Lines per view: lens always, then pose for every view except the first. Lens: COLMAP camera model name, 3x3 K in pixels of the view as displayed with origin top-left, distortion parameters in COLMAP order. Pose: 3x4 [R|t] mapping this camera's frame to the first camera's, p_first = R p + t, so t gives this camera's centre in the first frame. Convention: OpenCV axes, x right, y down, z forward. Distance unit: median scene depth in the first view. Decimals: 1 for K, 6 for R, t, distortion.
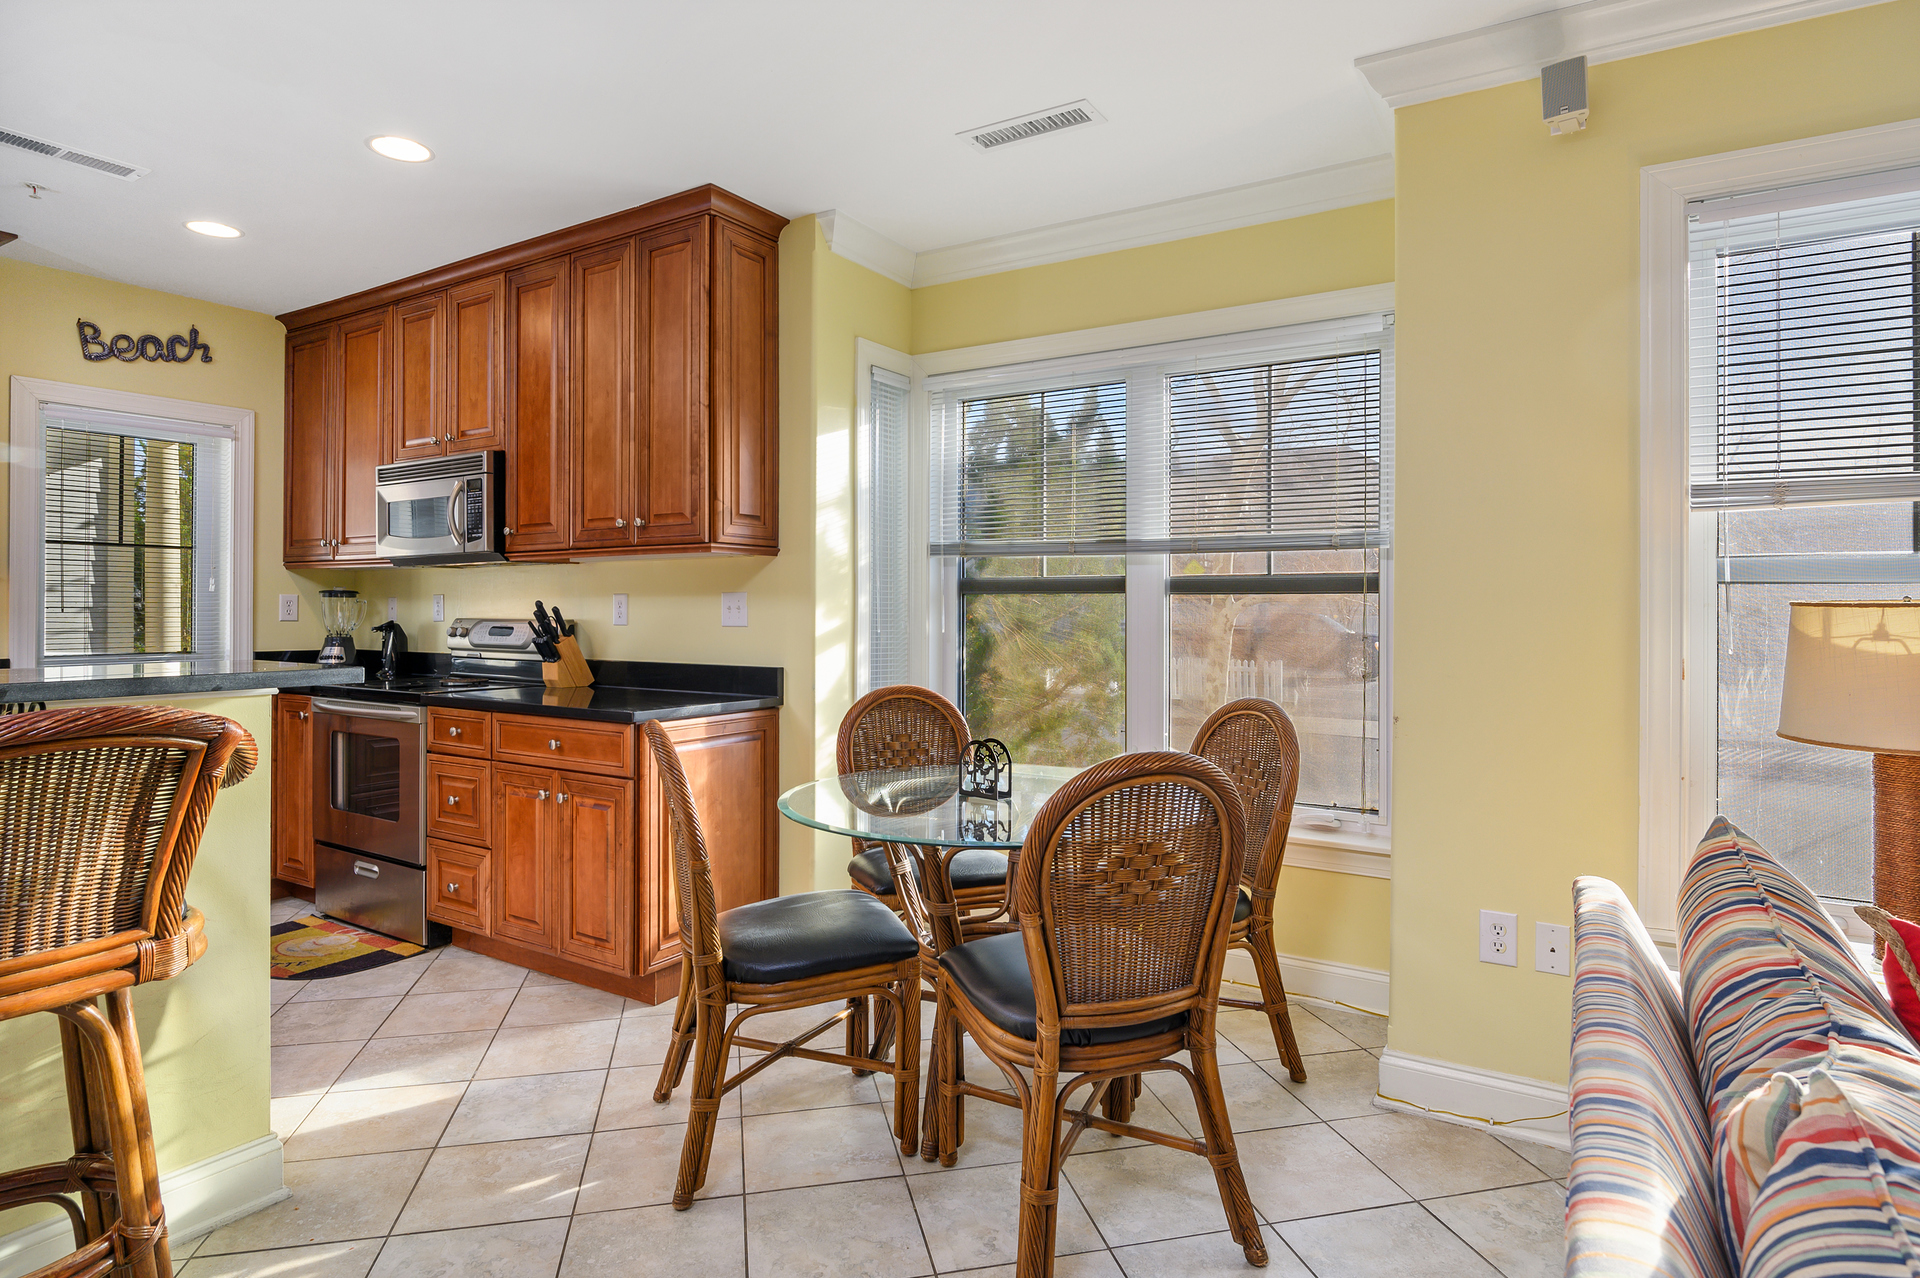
lens RADIAL K [[1033.9, 0, 947.0], [0, 1033.9, 604.8], [0, 0, 1]] dist [-0.008924, 0.000247]
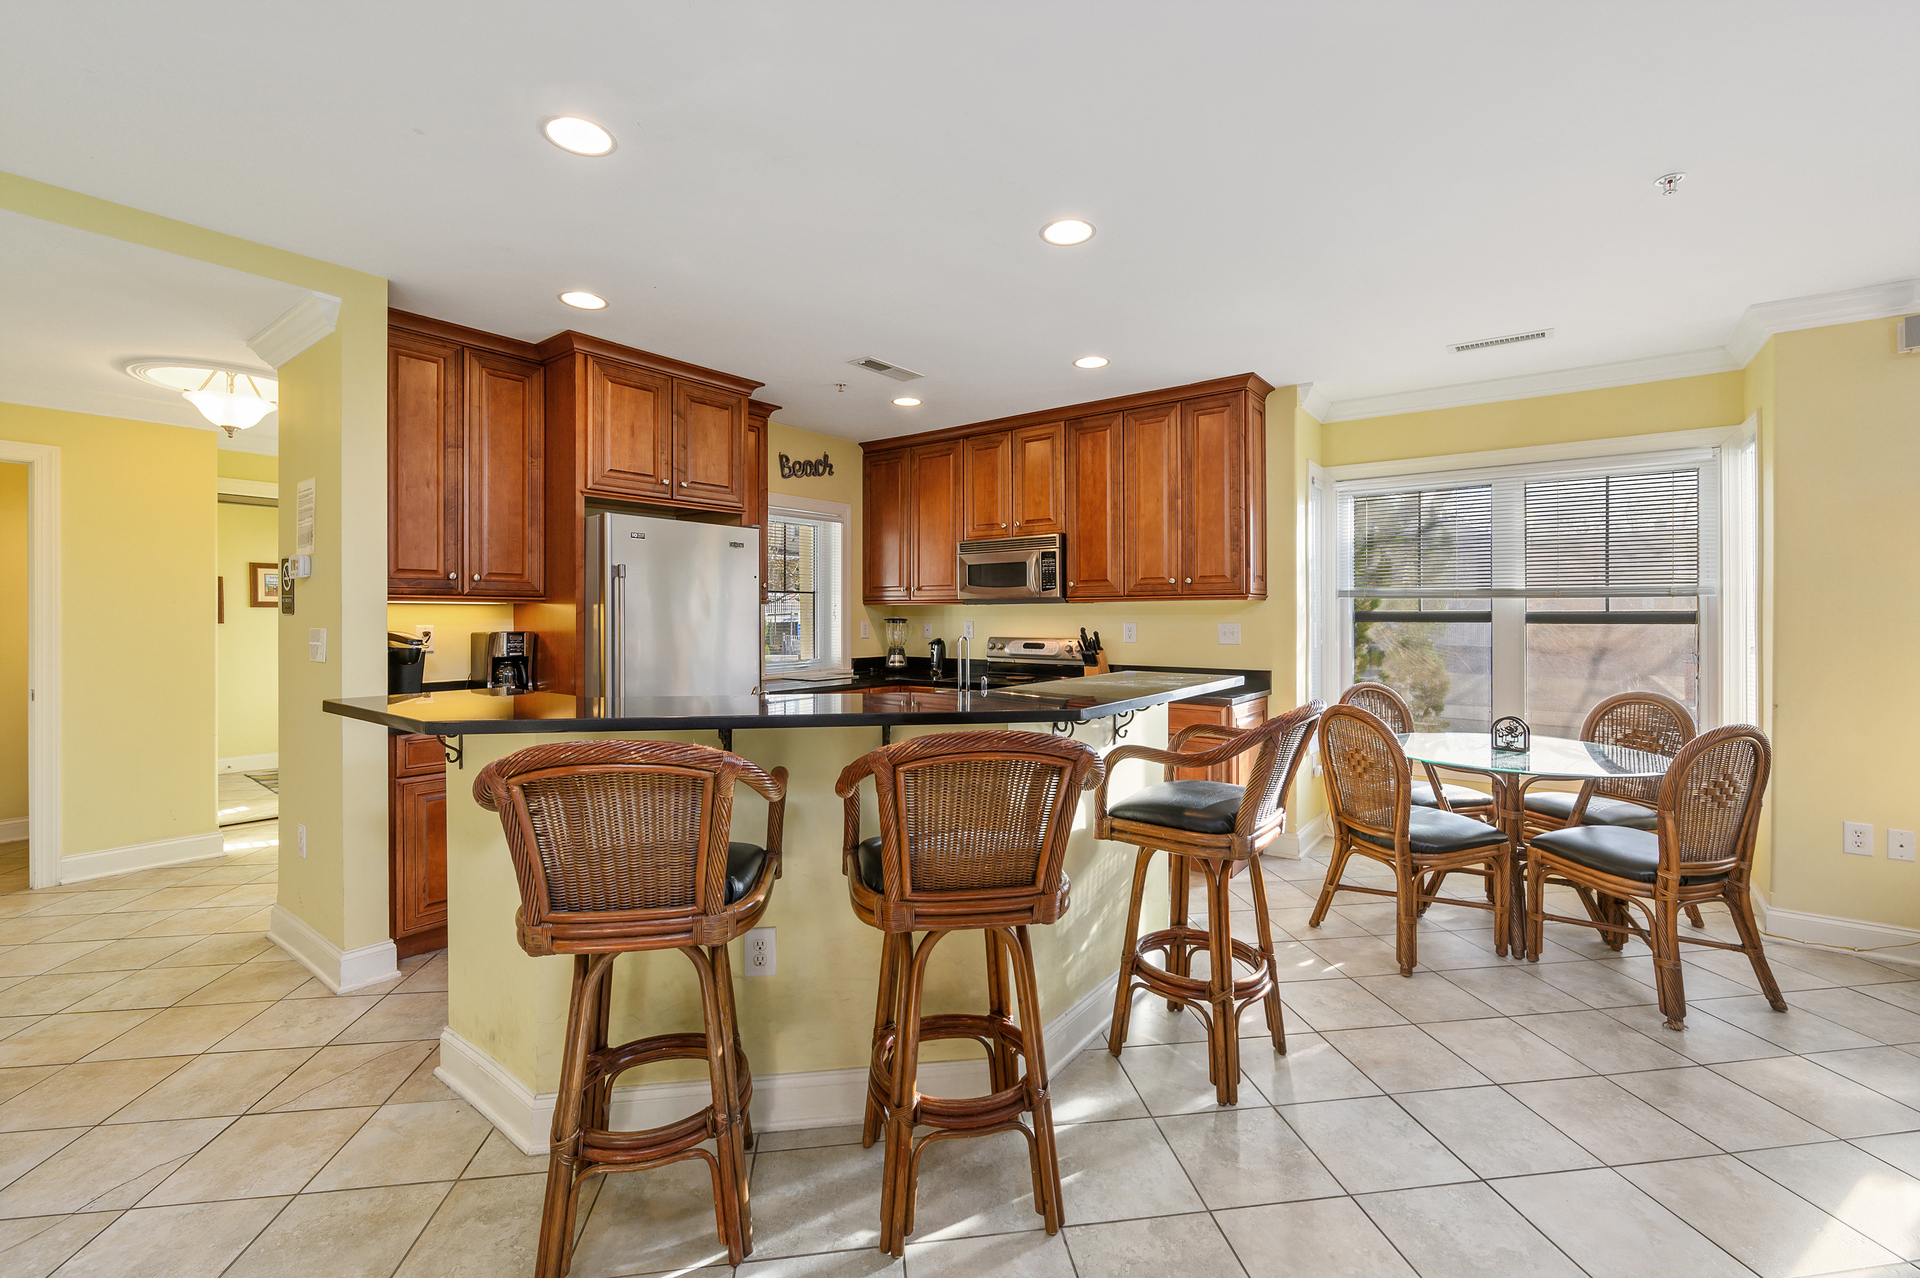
lens RADIAL K [[804.6, 0, 946.6], [0, 804.6, 613.3], [0, 0, 1]] dist [-0.002479, 0.000550]
pose [[0.996766, -0.005058, -0.080200, -0.511503], [0.005366, 0.999979, 0.003627, -0.031715], [0.080180, -0.004046, 0.996772, -0.249761]]
